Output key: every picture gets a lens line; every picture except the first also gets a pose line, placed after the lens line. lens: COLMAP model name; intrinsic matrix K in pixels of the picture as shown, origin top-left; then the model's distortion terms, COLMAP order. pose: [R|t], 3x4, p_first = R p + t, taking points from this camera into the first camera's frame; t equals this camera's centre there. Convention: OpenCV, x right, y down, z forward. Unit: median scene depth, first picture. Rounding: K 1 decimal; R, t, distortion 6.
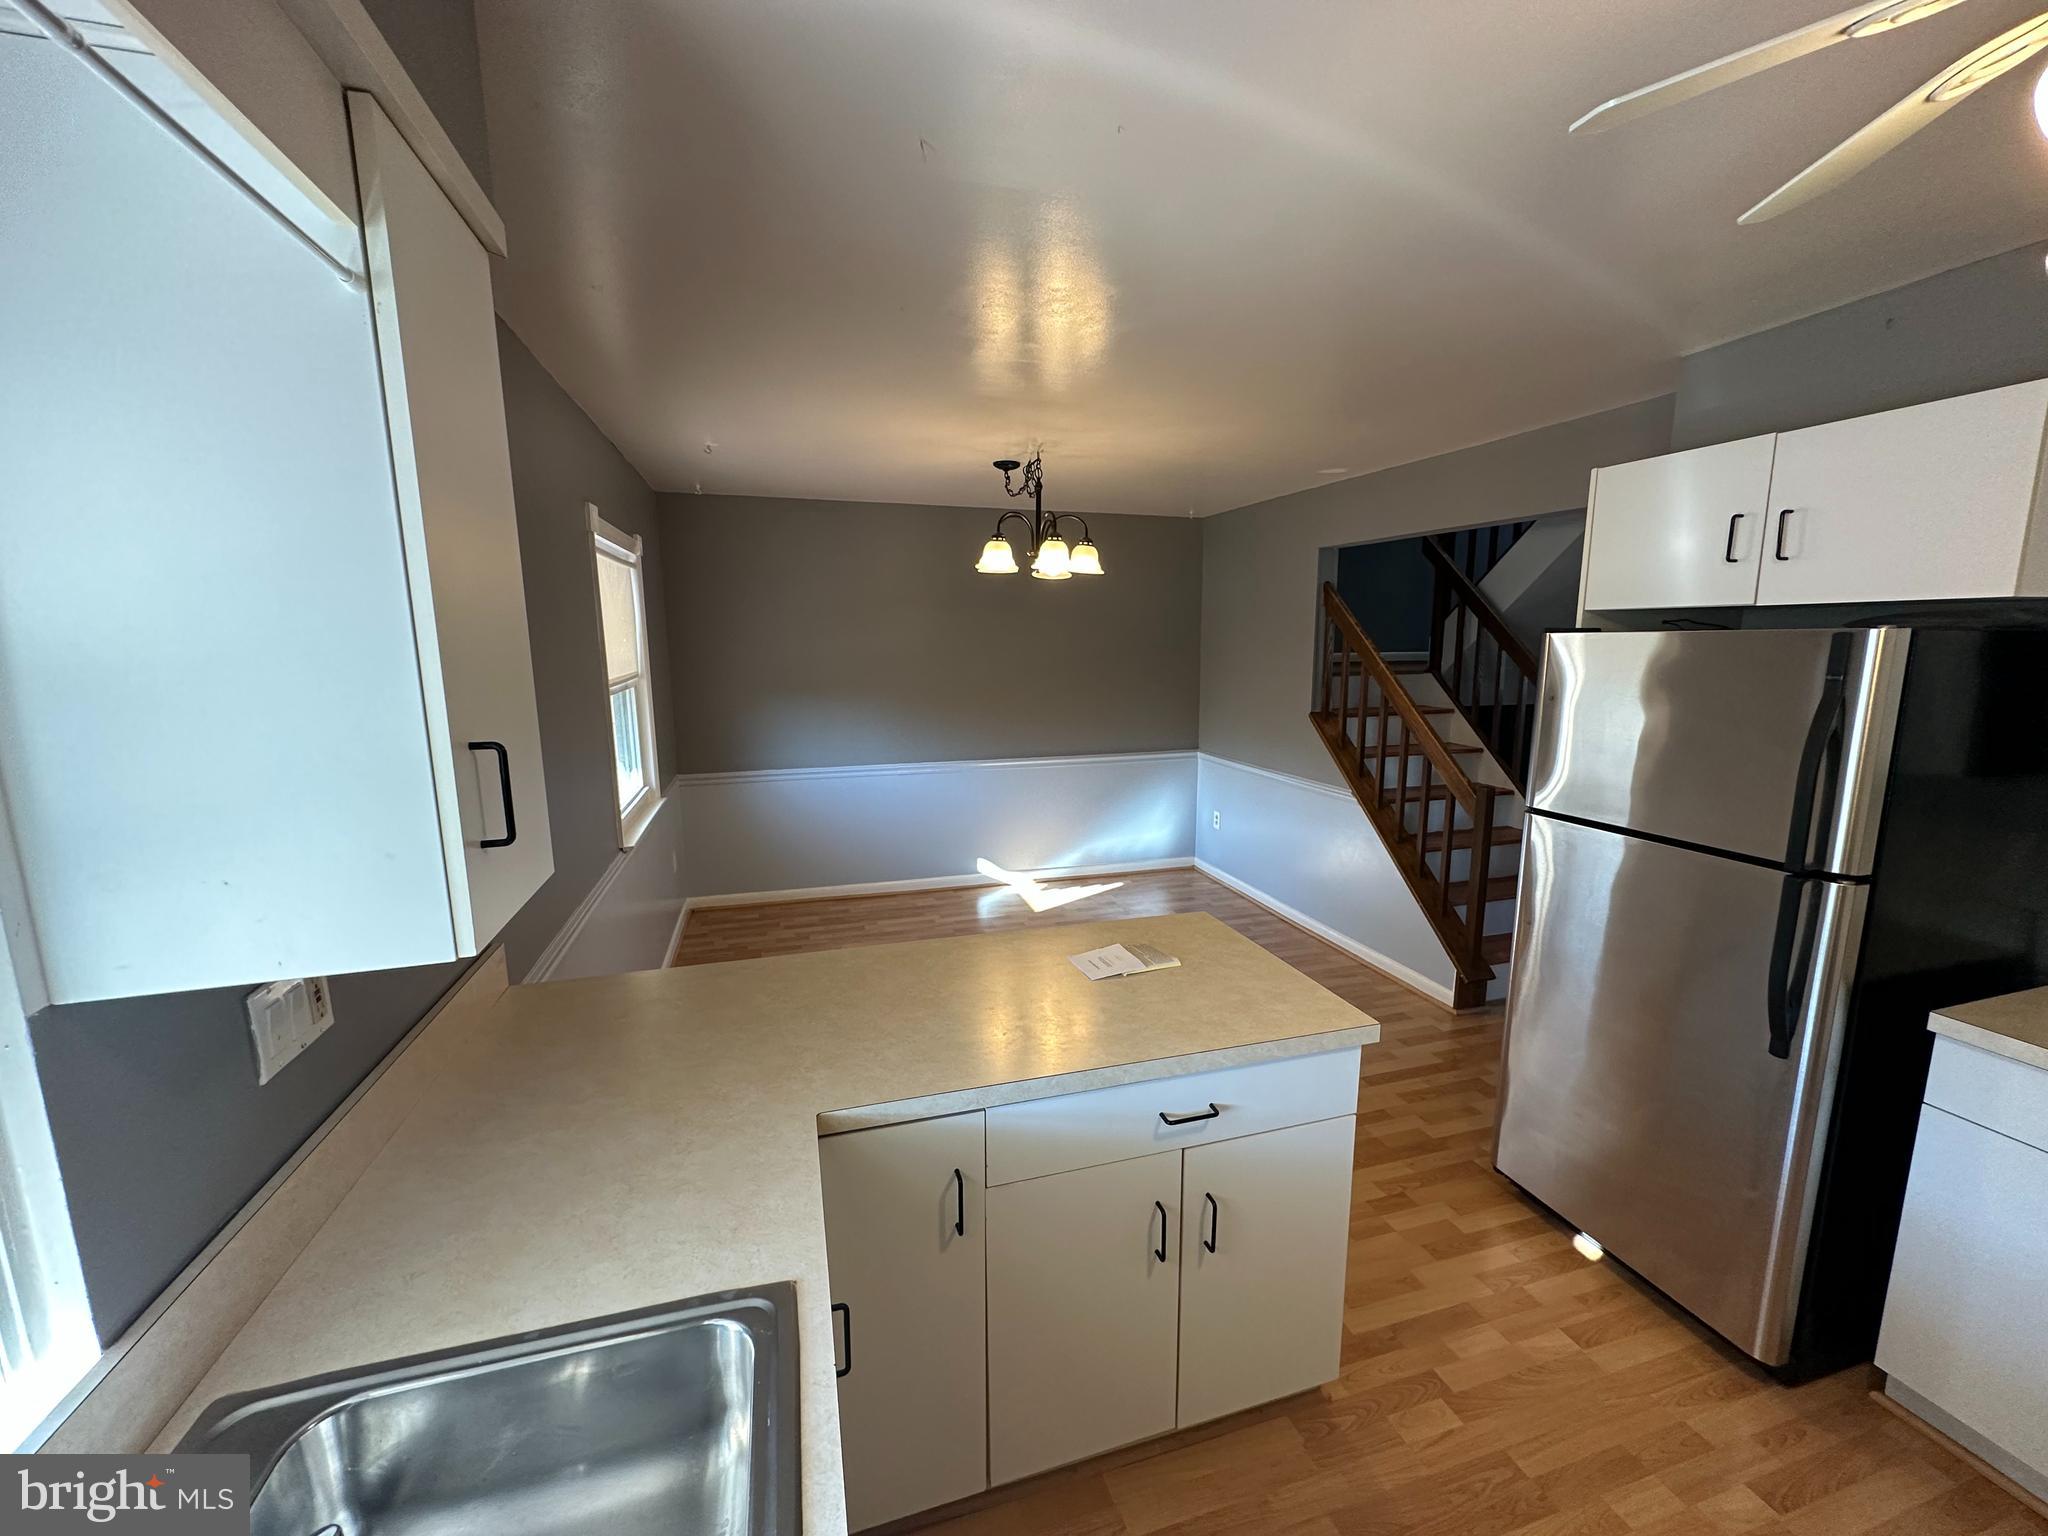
lens RADIAL K [[812.3, 0, 1024.0], [0, 812.3, 768.0], [0, 0, 1]] dist [0.000838, 0.000055]
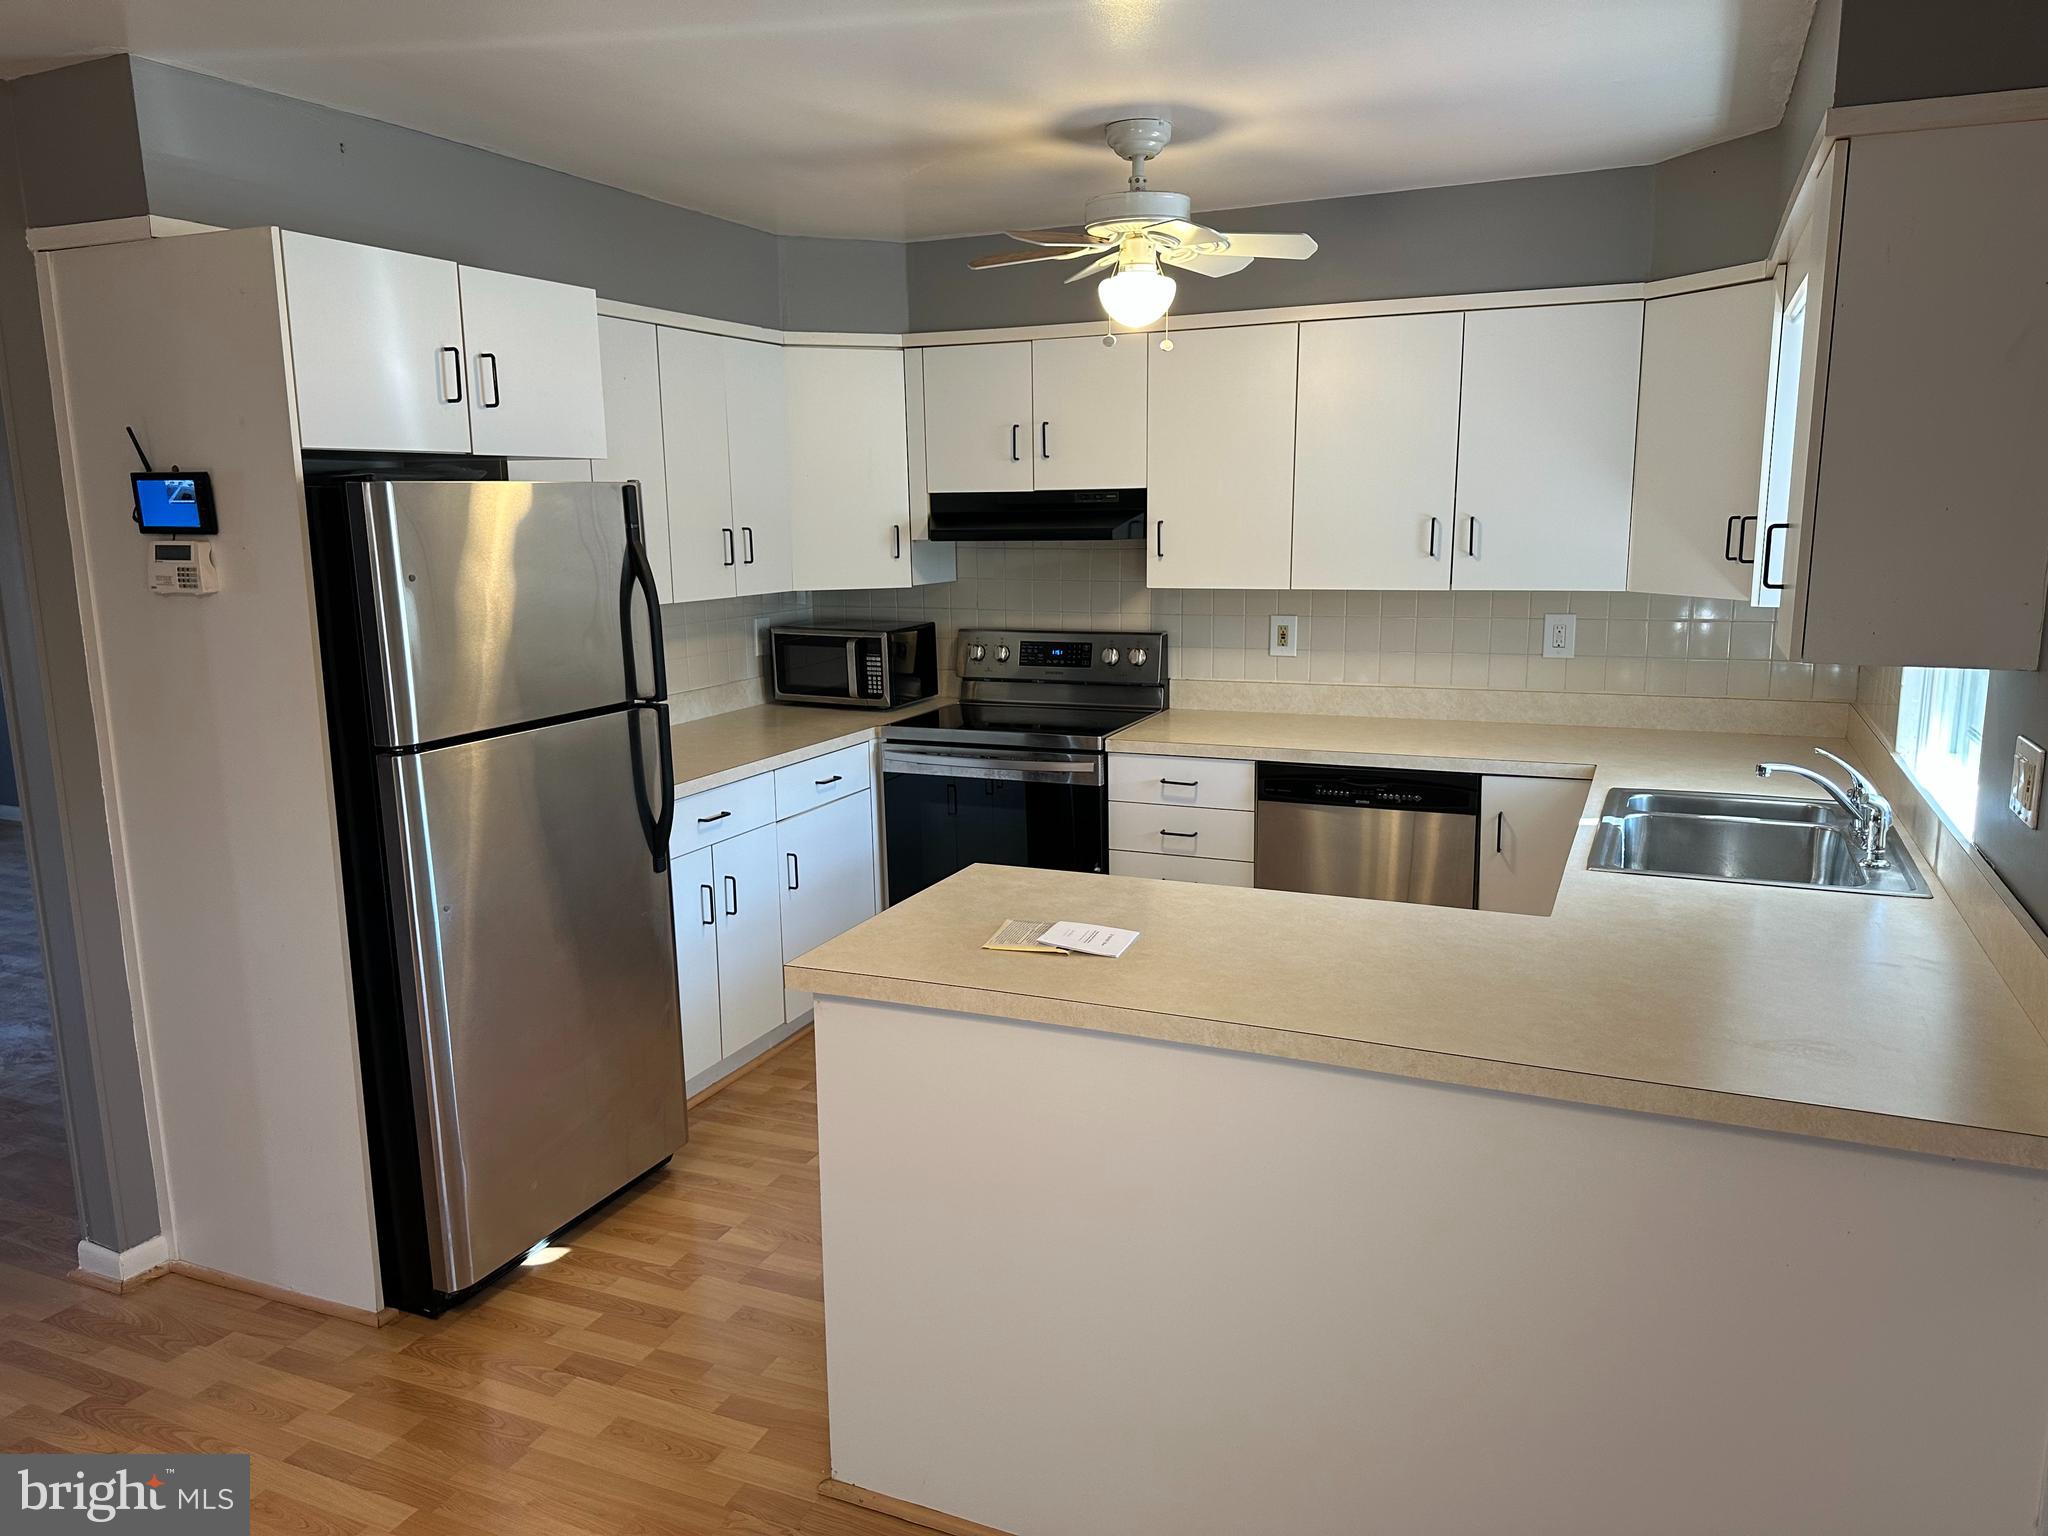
lens RADIAL K [[1421.8, 0, 1024.0], [0, 1421.8, 768.0], [0, 0, 1]] dist [0.167041, -0.313294]
pose [[-0.758770, -0.103675, 0.643055, -0.642022], [0.122589, 0.946879, 0.297307, -0.278055], [-0.639719, 0.304419, -0.705754, 1.877291]]
